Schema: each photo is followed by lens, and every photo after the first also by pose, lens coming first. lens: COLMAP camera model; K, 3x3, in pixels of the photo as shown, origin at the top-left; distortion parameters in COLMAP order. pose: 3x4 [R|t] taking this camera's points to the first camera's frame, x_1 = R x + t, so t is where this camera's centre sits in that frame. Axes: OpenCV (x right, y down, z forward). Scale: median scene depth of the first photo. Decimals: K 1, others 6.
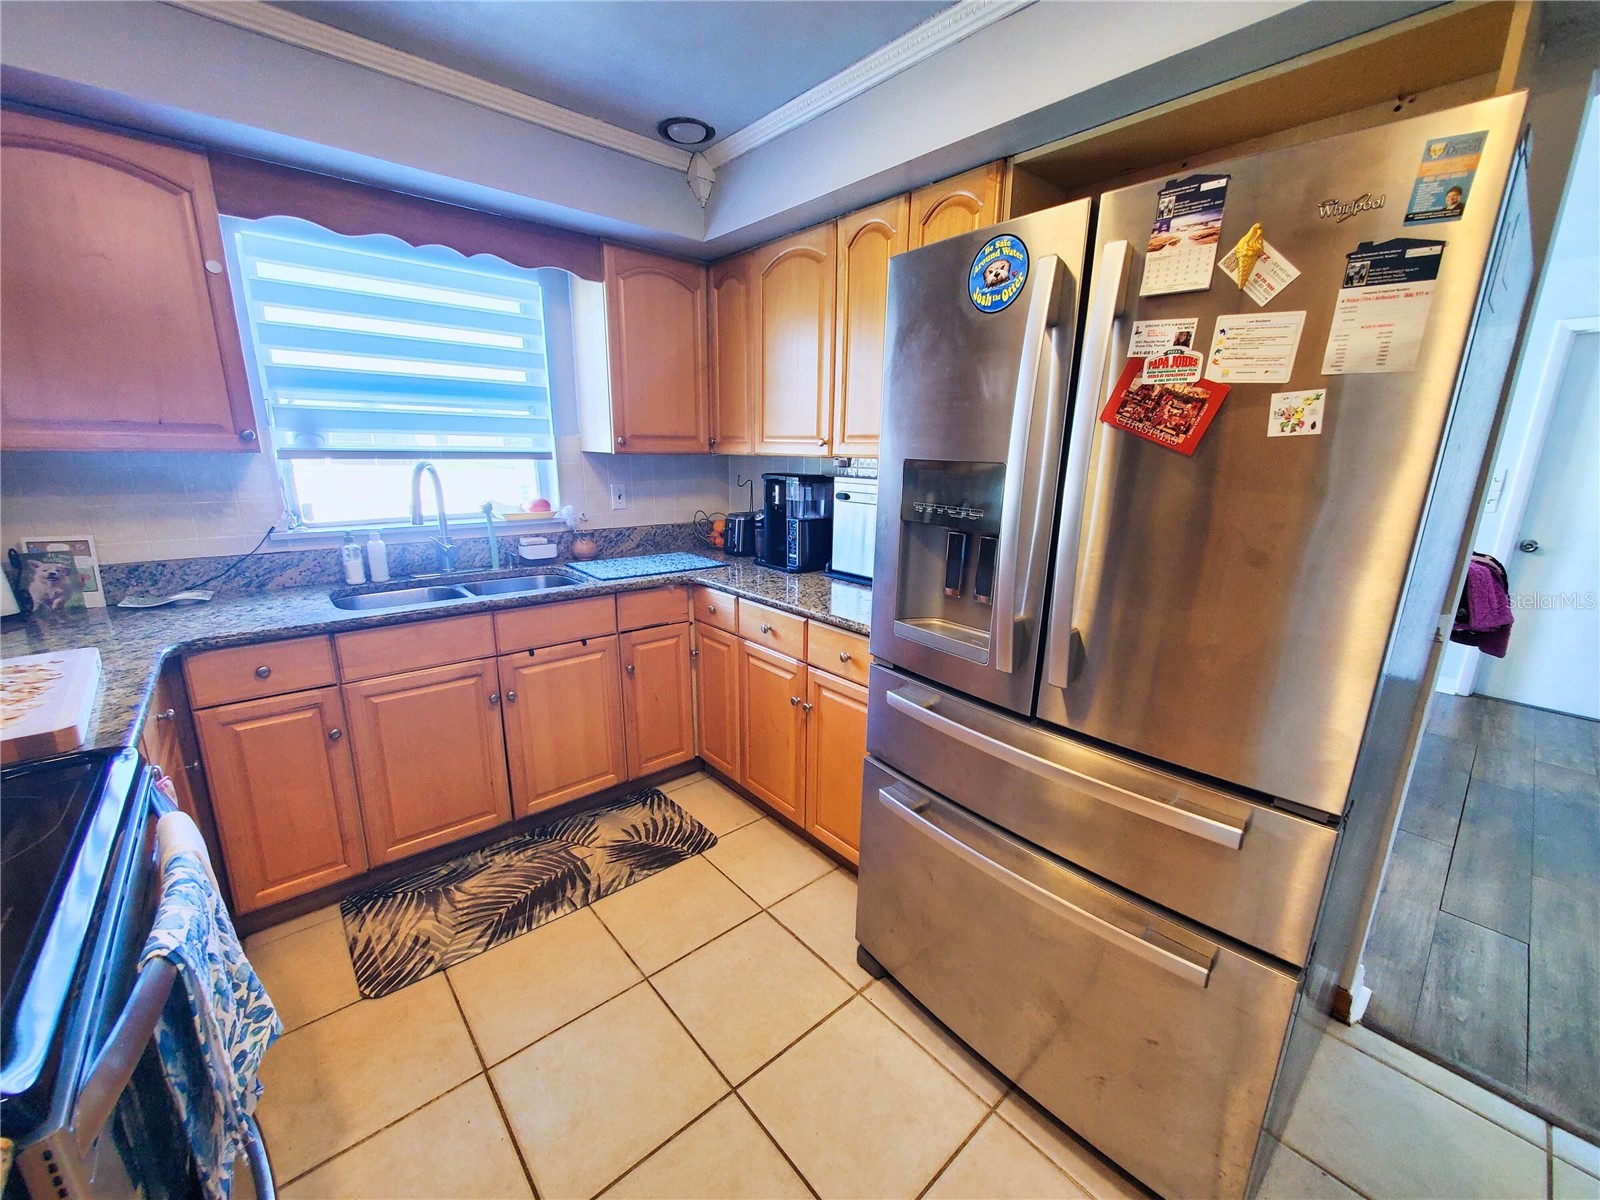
lens RADIAL K [[637.6, 0, 806.1], [0, 637.6, 605.4], [0, 0, 1]] dist [-0.000483, -0.000005]
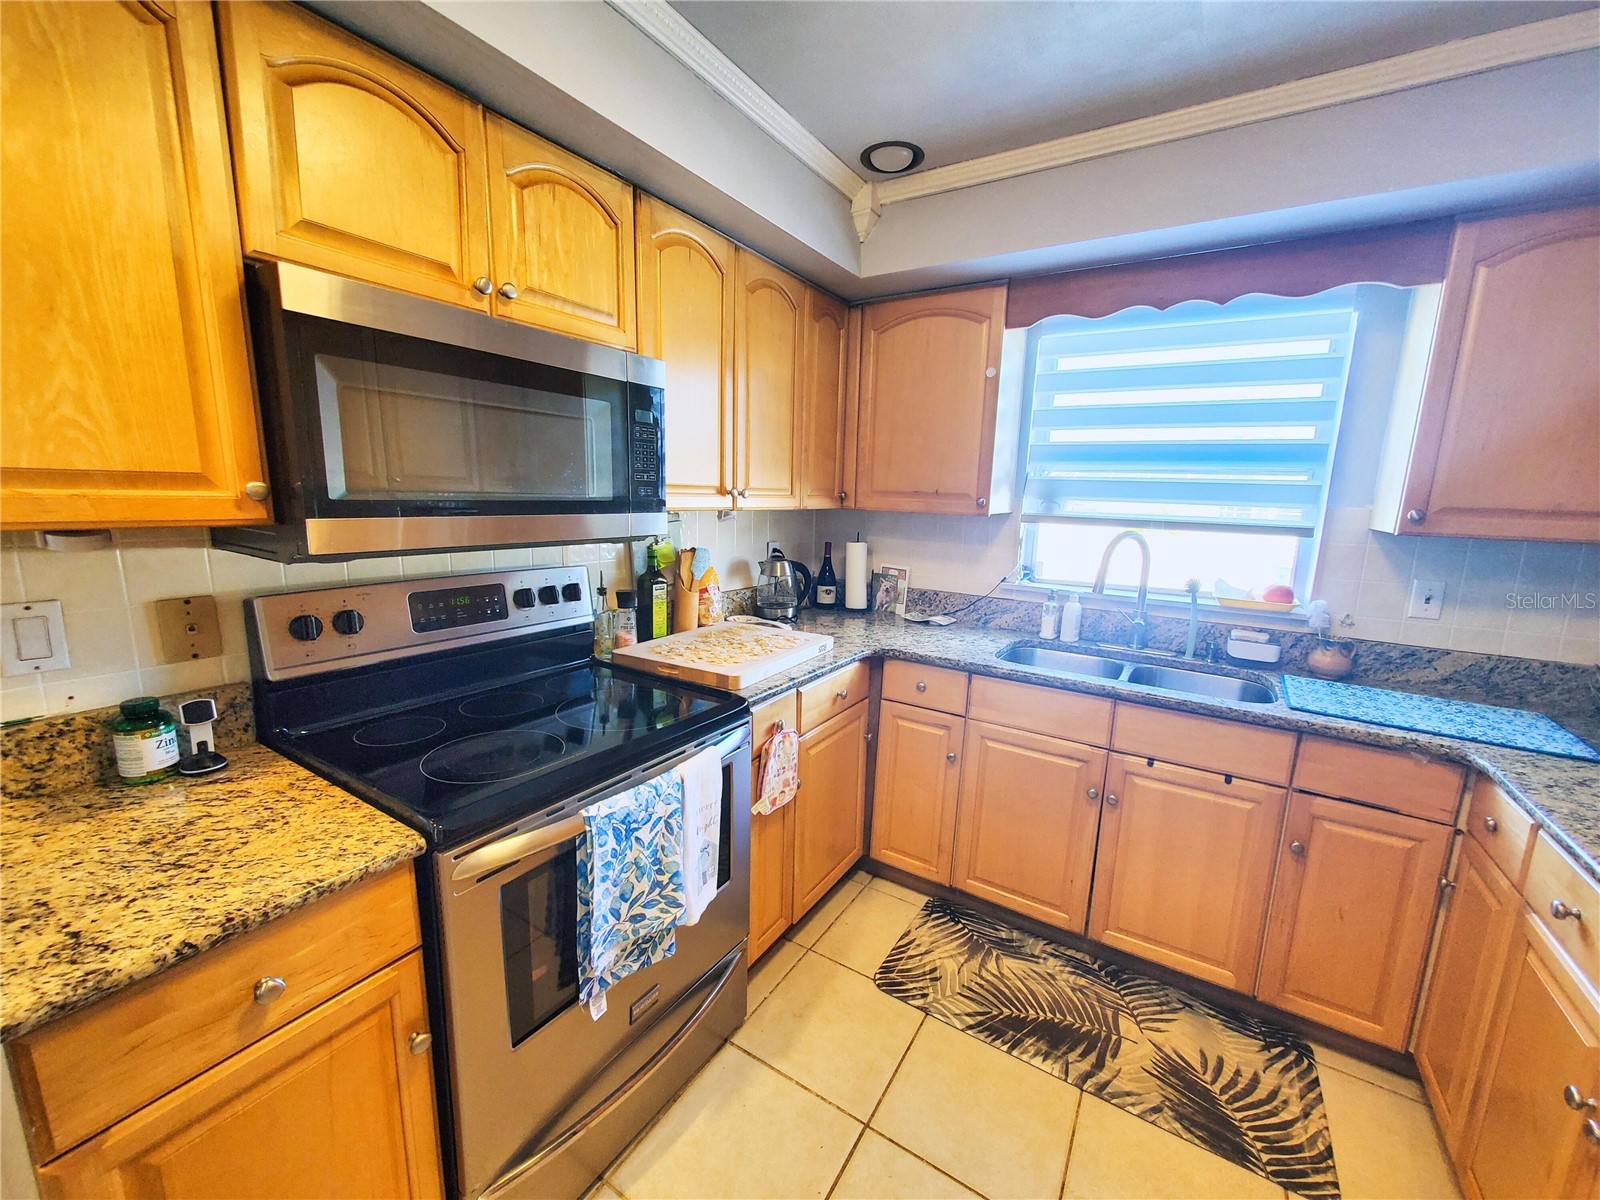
lens RADIAL K [[637.6, 0, 806.1], [0, 637.6, 605.4], [0, 0, 1]] dist [-0.000483, -0.000005]
pose [[0.285150, 0.163552, -0.944426, 0.191739], [-0.256959, 0.962309, 0.089066, -0.081935], [0.923397, 0.217282, 0.316429, 0.285705]]
